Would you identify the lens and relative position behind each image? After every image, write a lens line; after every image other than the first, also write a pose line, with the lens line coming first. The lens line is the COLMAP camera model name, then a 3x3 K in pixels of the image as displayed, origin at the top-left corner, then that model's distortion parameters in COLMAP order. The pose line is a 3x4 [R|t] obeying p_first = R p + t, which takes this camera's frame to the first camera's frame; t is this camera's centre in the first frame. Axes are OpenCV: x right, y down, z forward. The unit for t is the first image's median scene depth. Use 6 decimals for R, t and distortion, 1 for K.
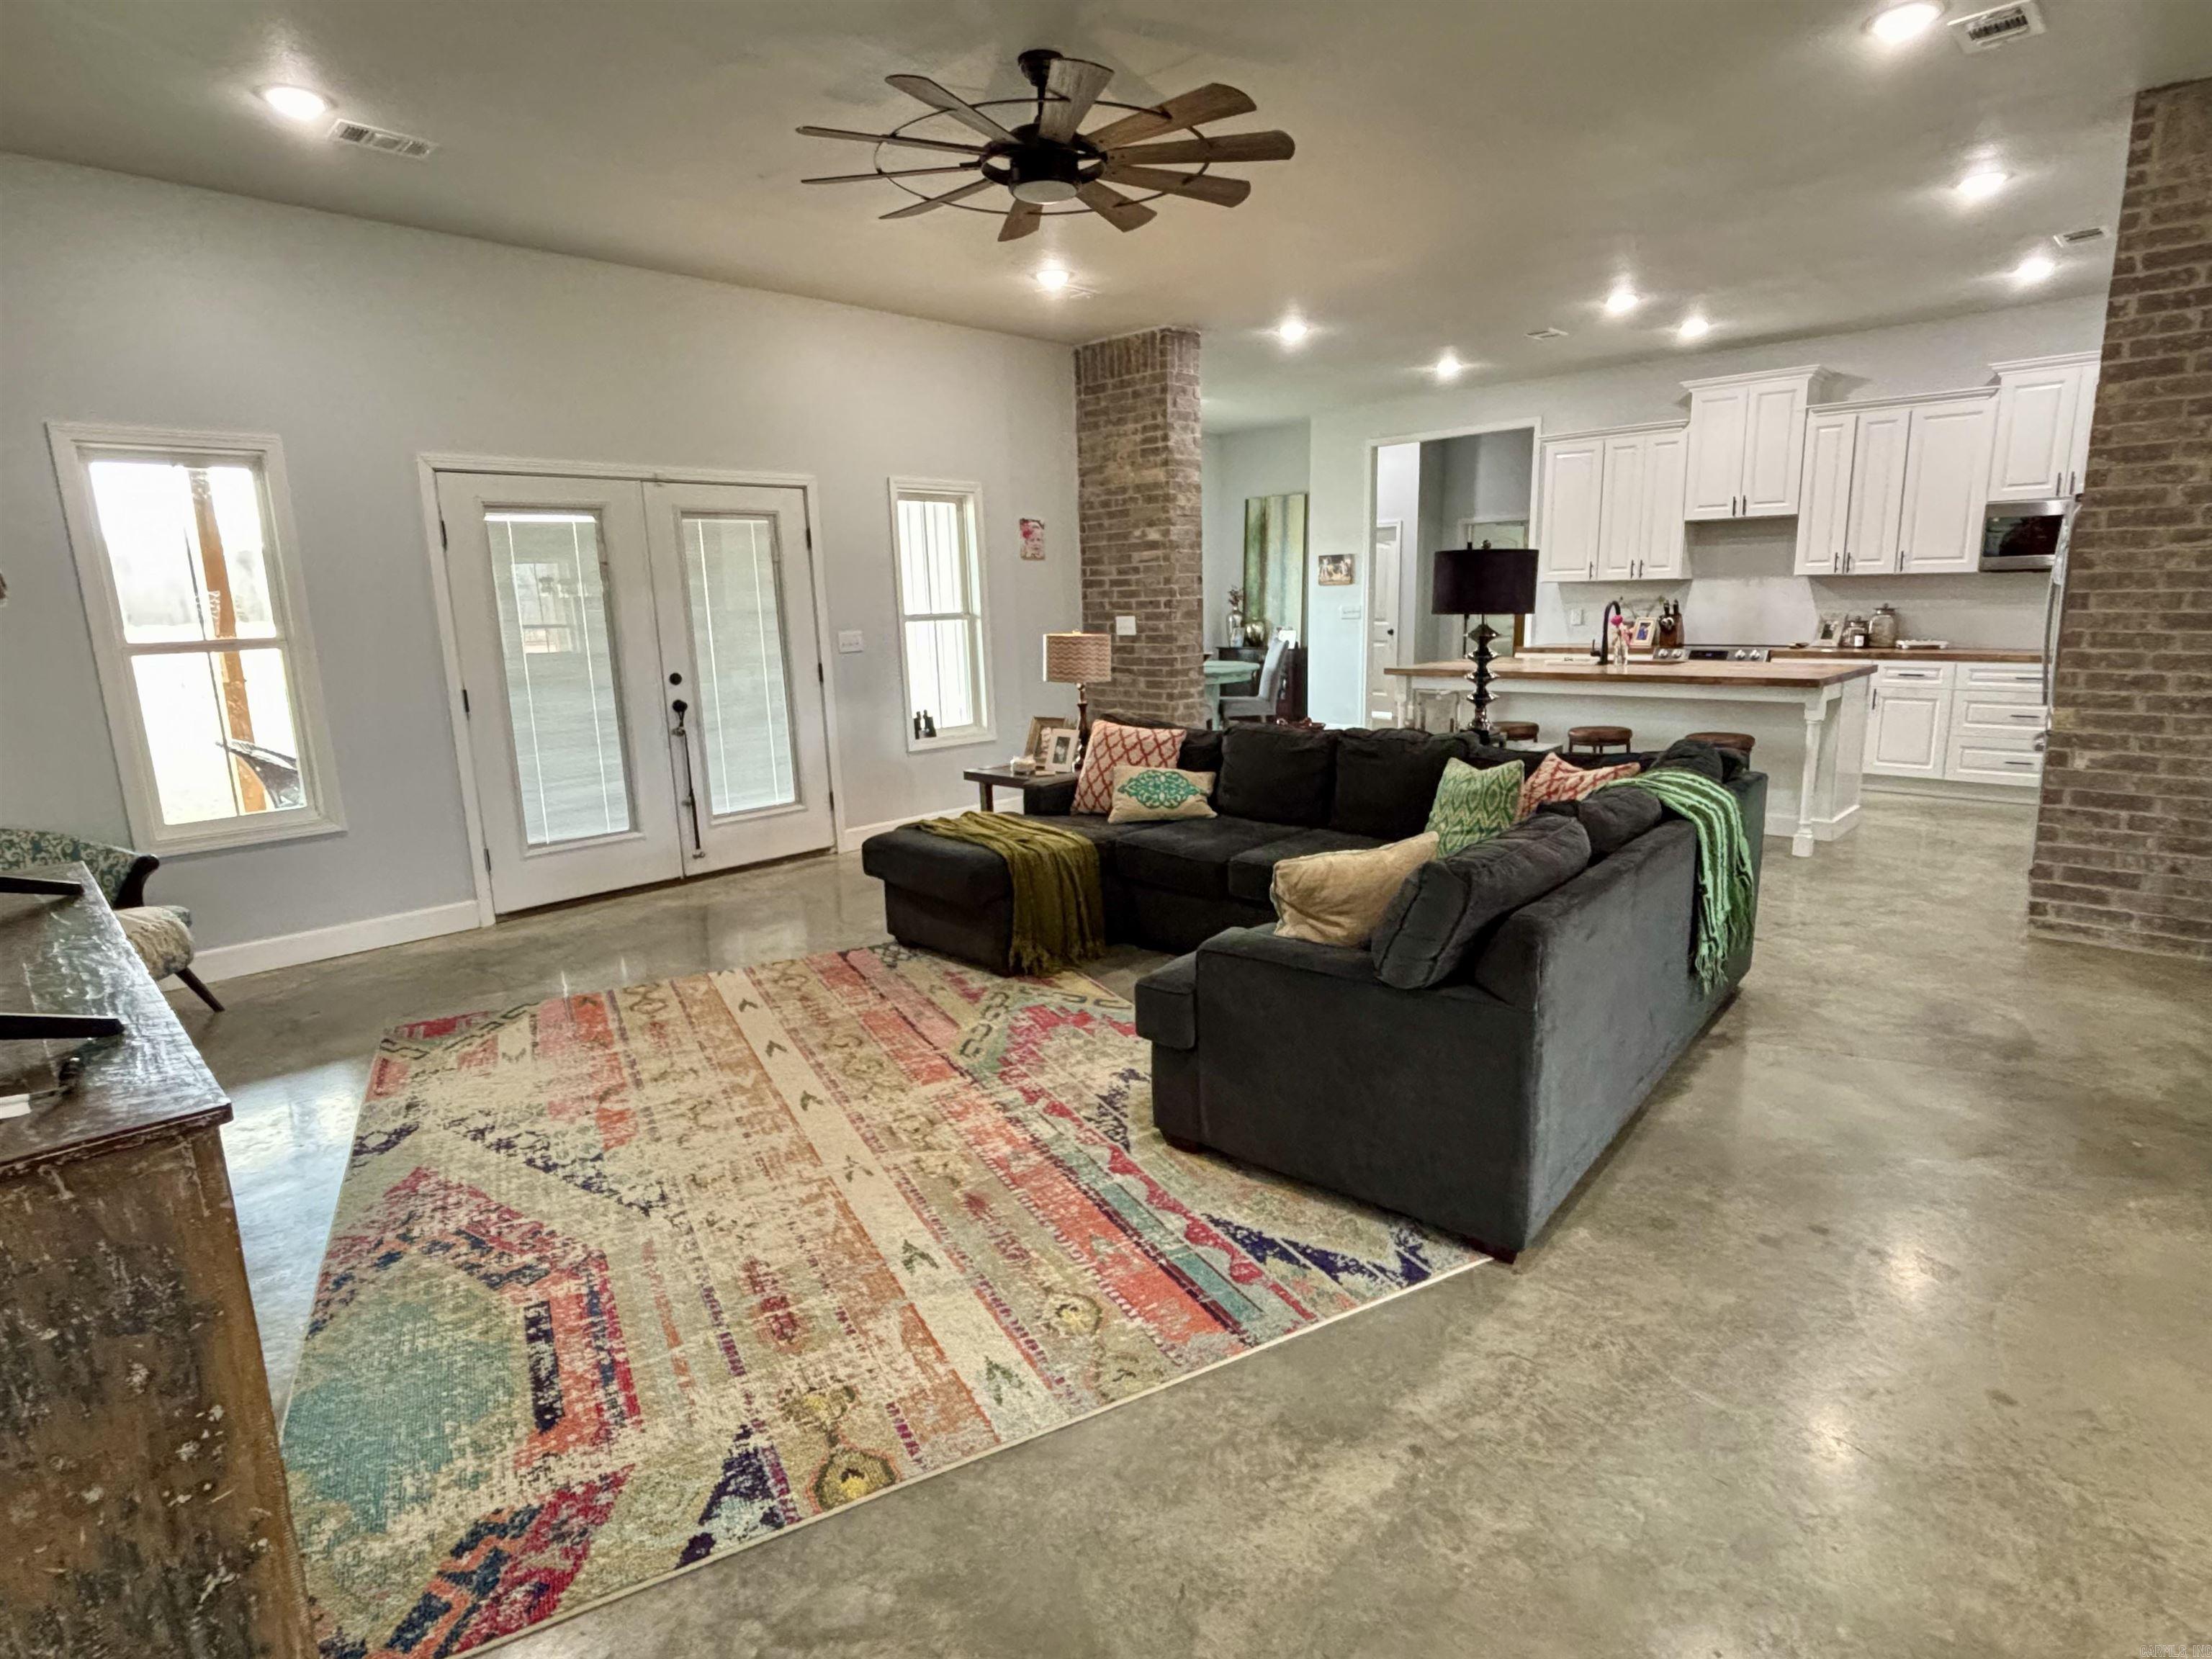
lens RADIAL K [[1171.4, 0, 1106.0], [0, 1171.4, 829.5], [0, 0, 1]] dist [0.022435, -0.031438]
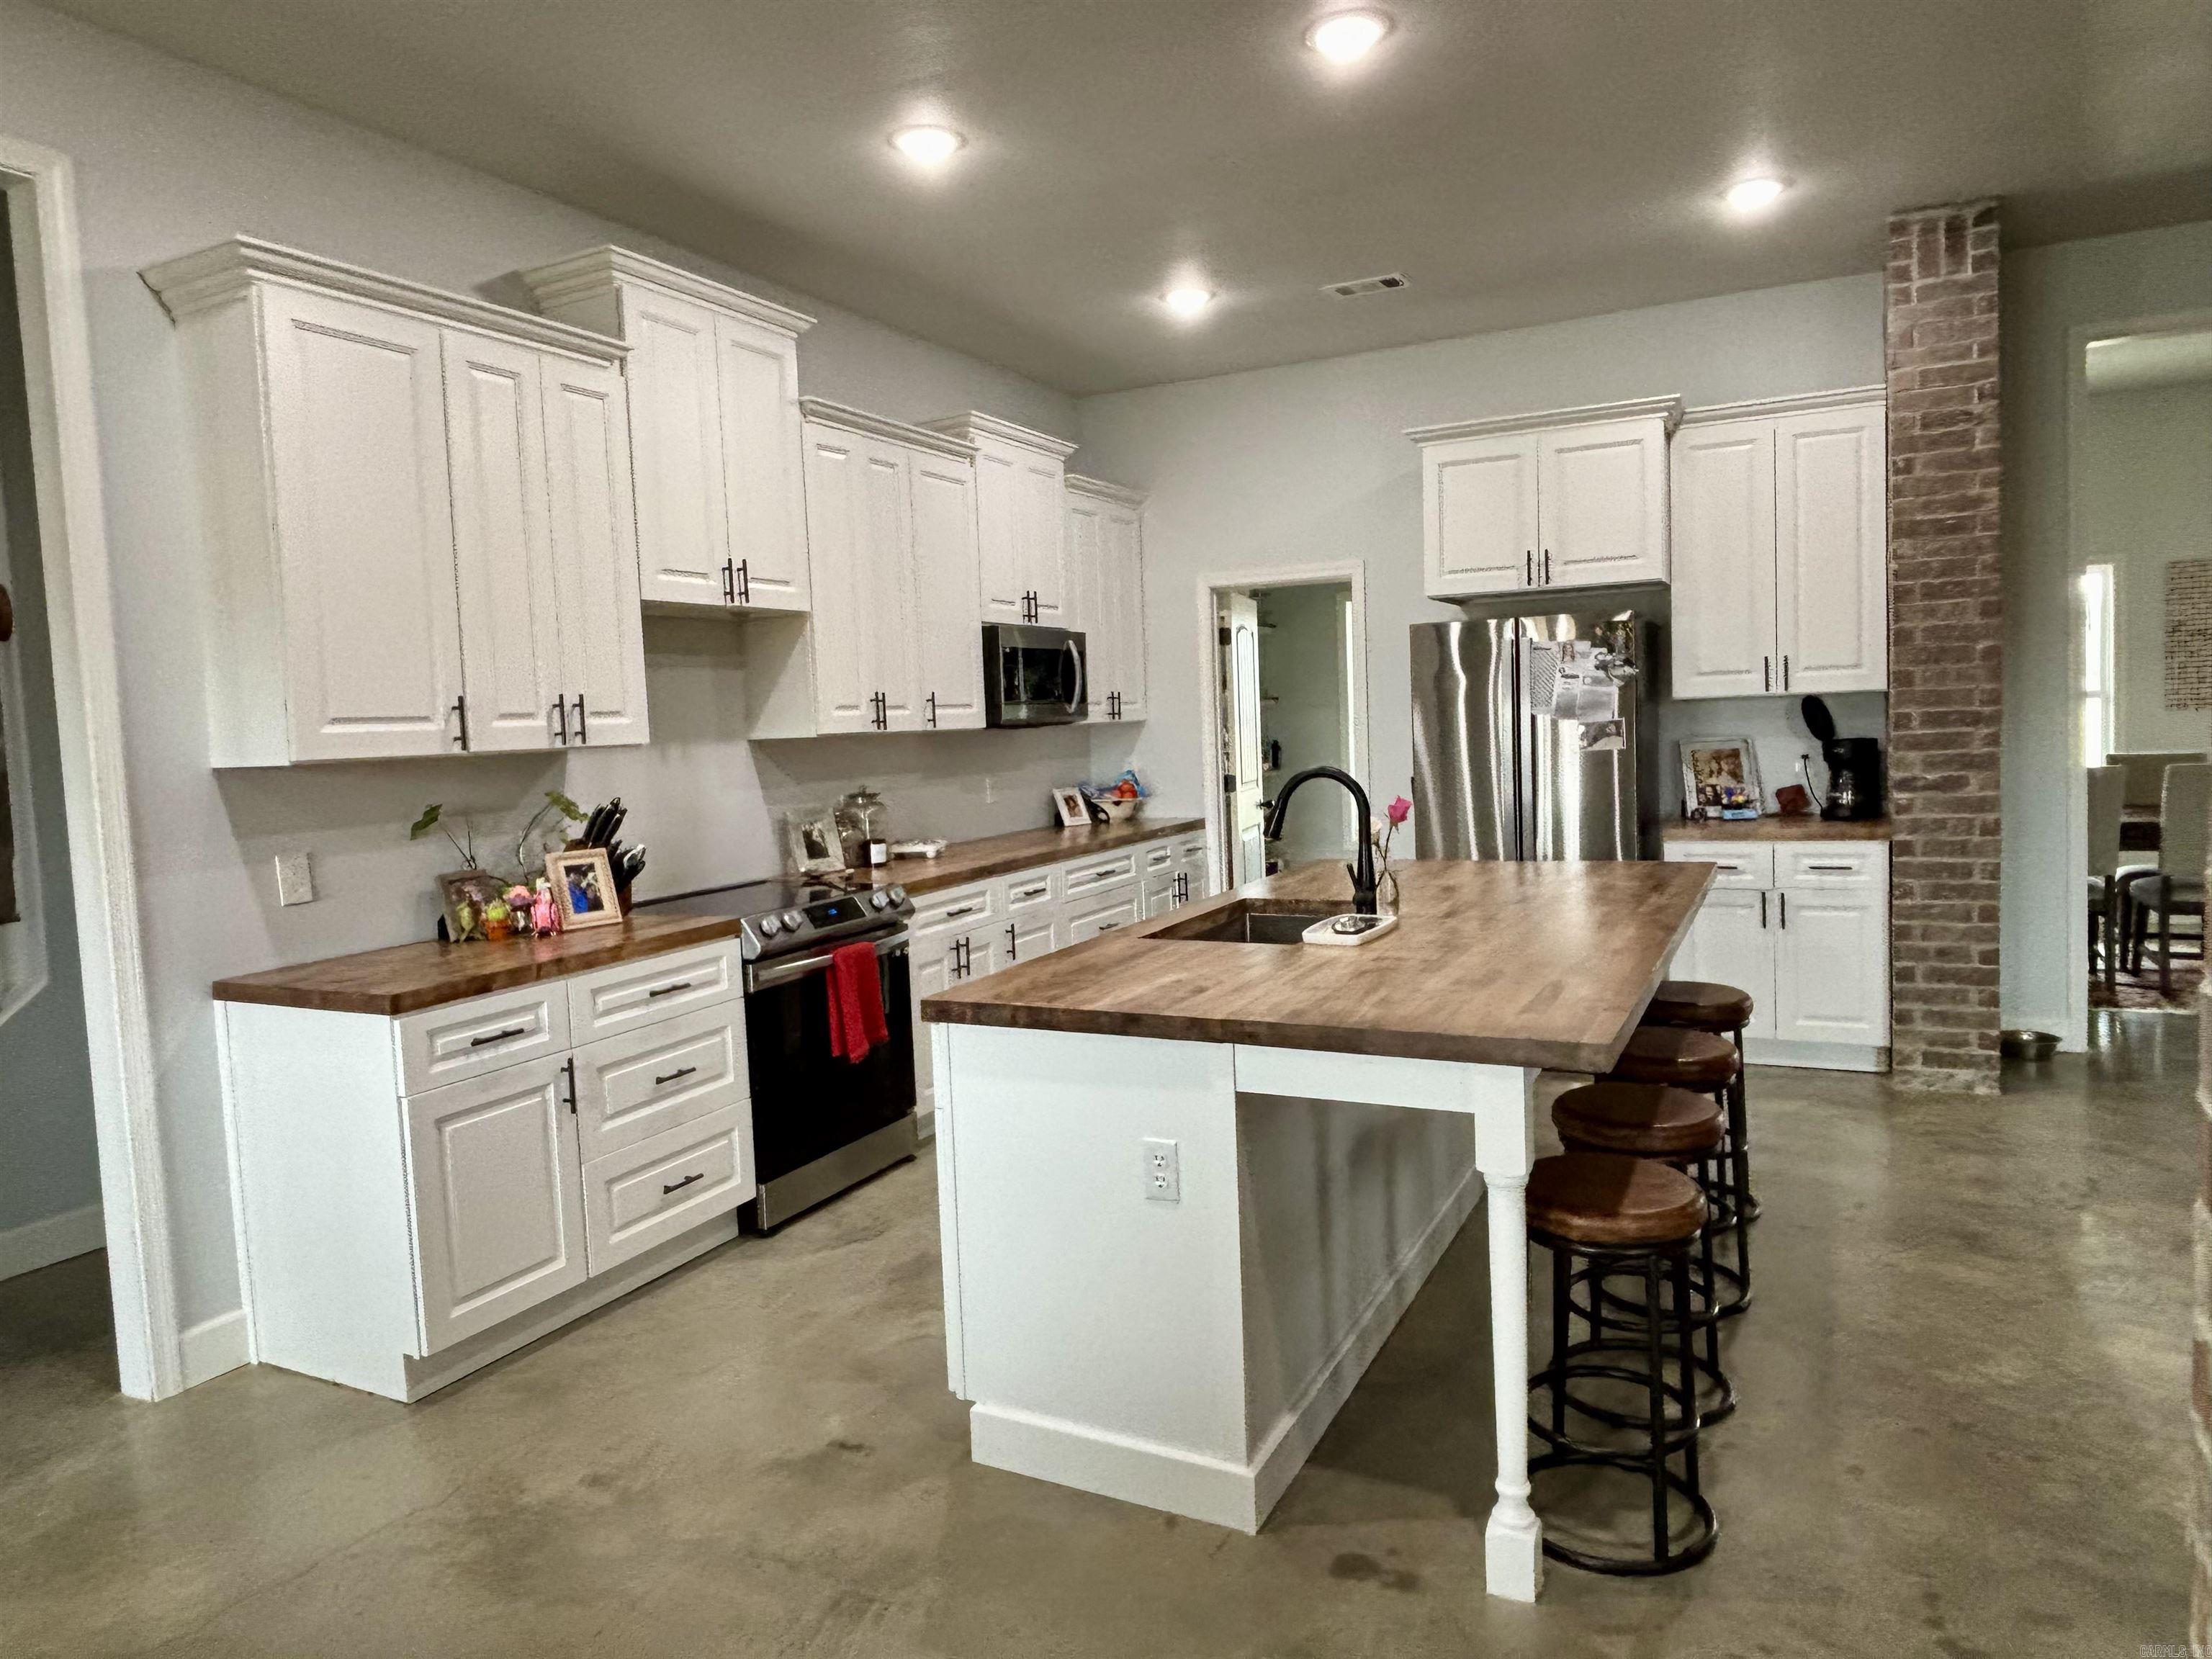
lens RADIAL K [[1386.1, 0, 1120.1], [0, 1386.1, 818.8], [0, 0, 1]] dist [0.051700, -0.080136]
pose [[-0.314308, -0.030090, 0.948844, -0.009005], [0.238121, 0.965045, 0.109482, -0.403308], [-0.918971, 0.260351, -0.296157, 1.990072]]
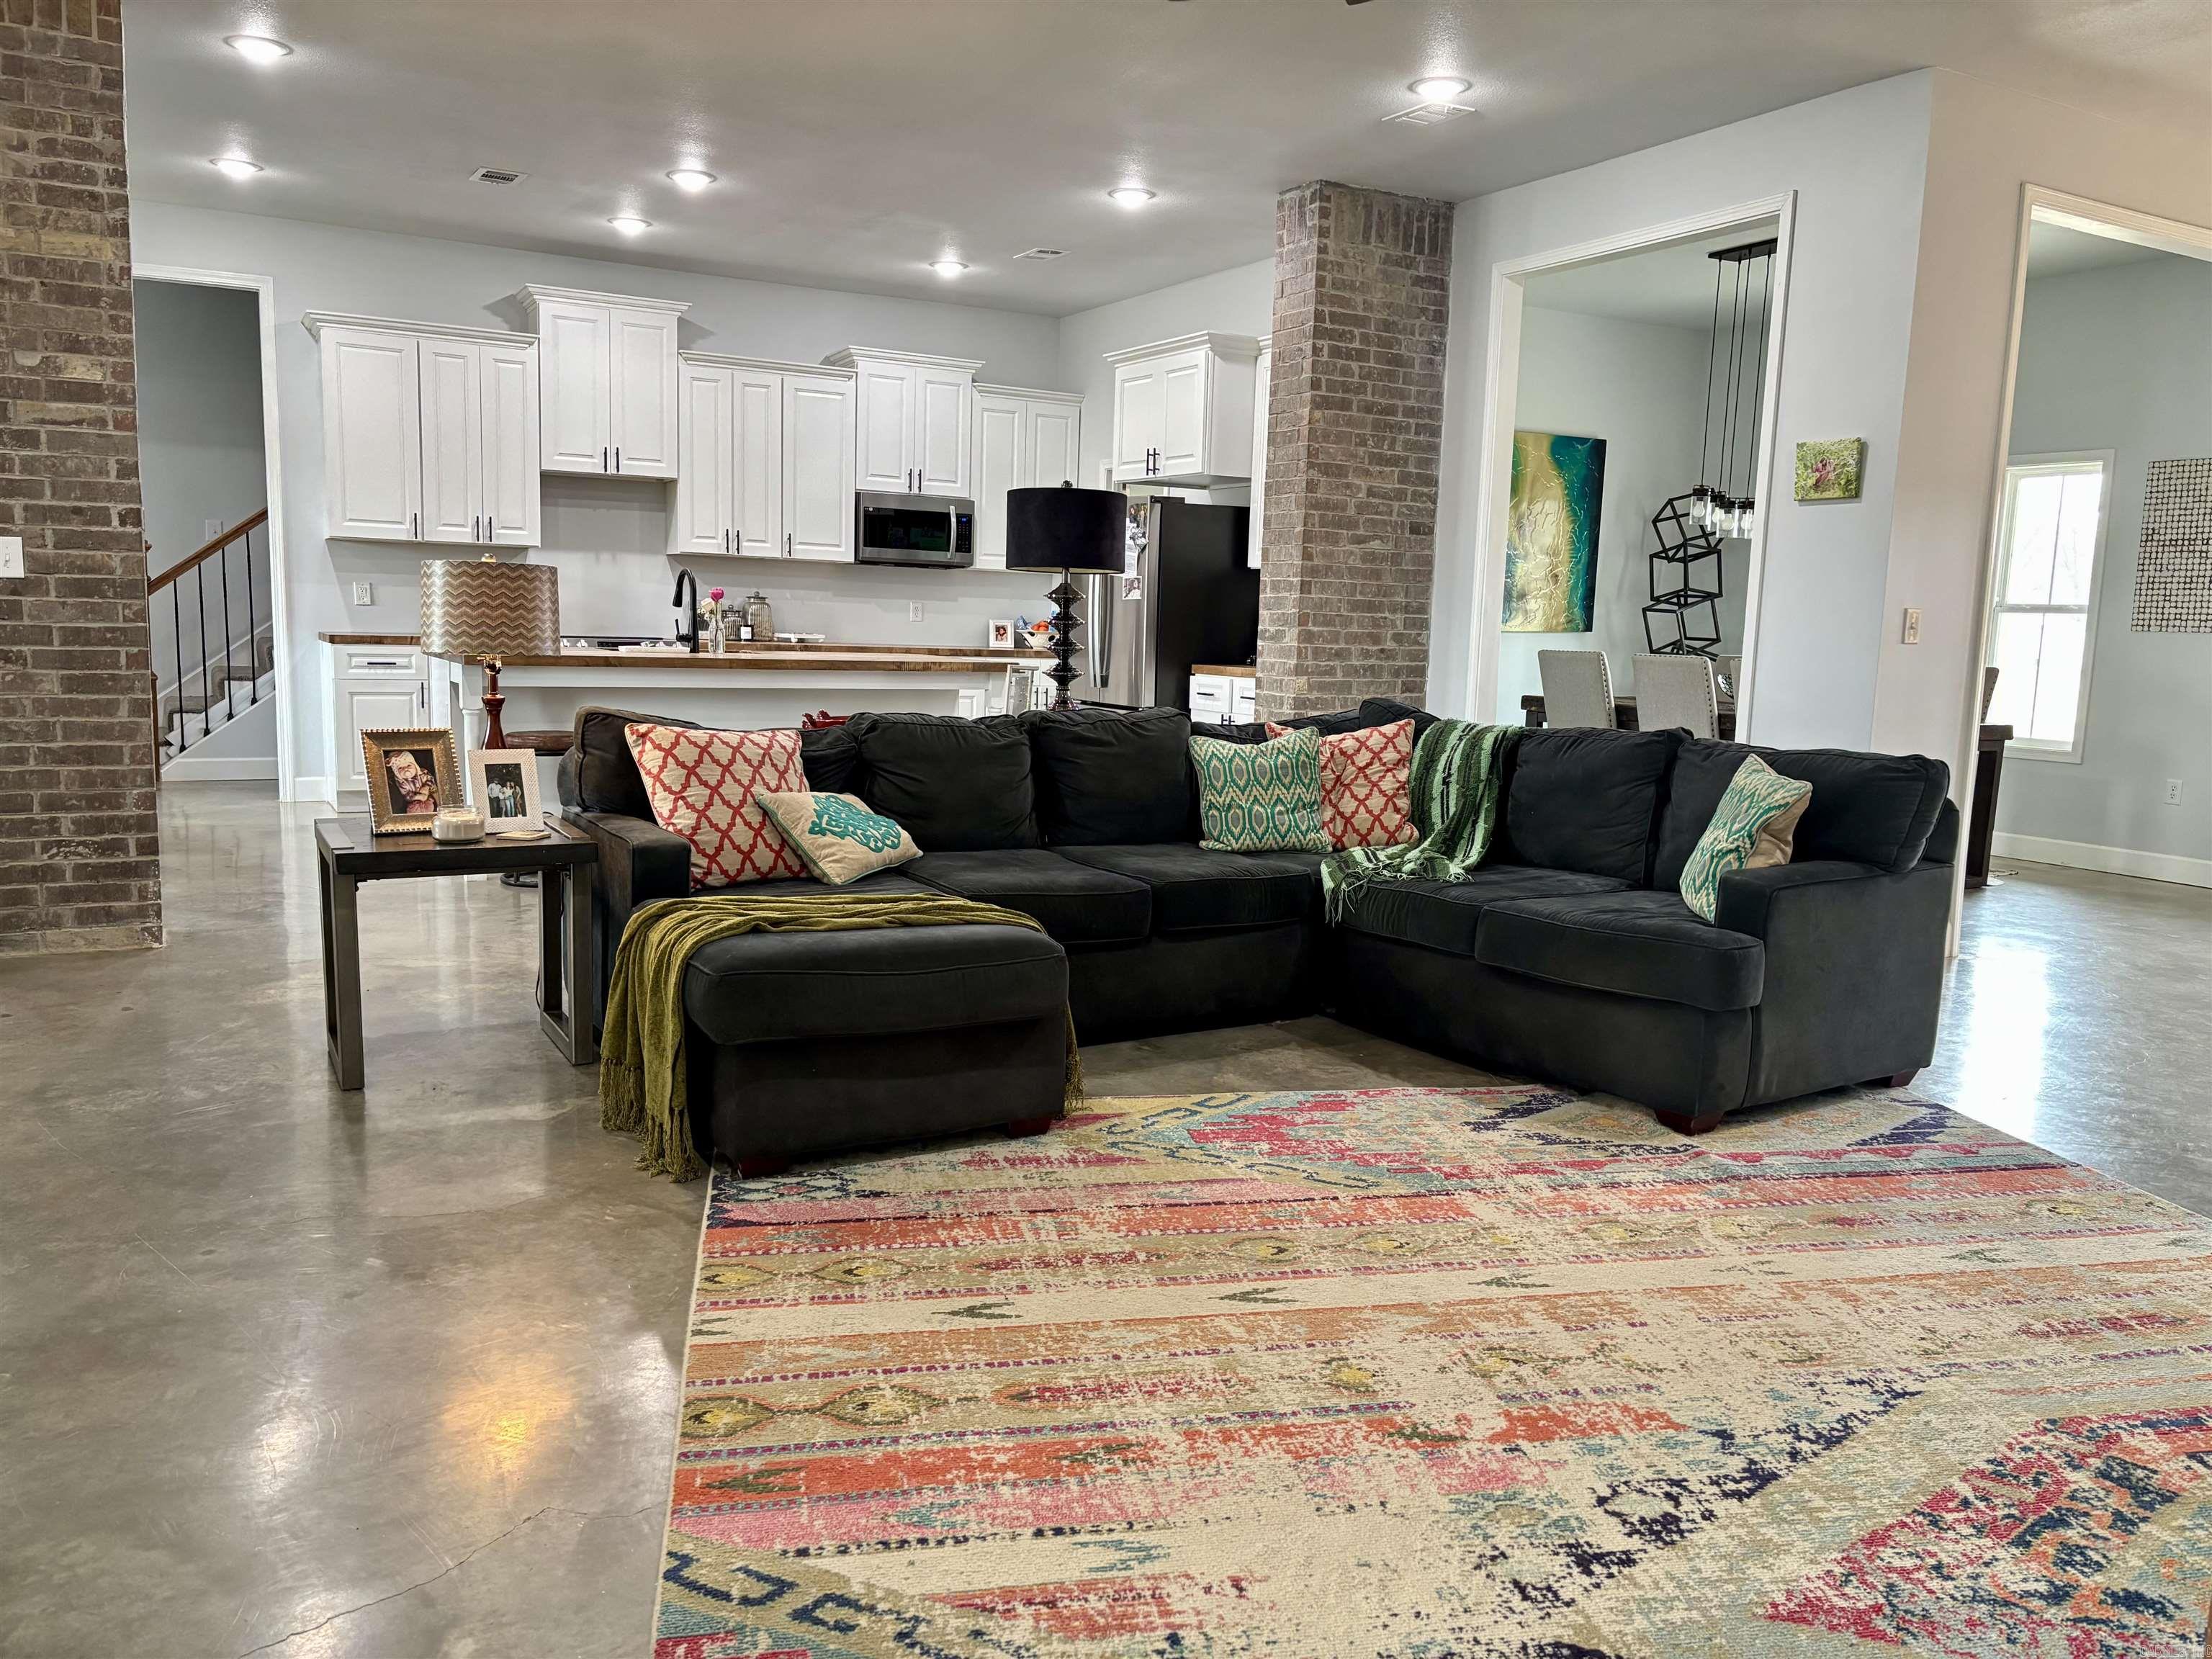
lens RADIAL K [[1690.1, 0, 1107.2], [0, 1690.1, 863.3], [0, 0, 1]] dist [0.027836, -0.003234]
pose [[0.268919, -0.105981, 0.957314, -0.934829], [0.151526, 0.986206, 0.066614, -0.063945], [-0.951169, 0.127144, 0.281269, 0.756634]]
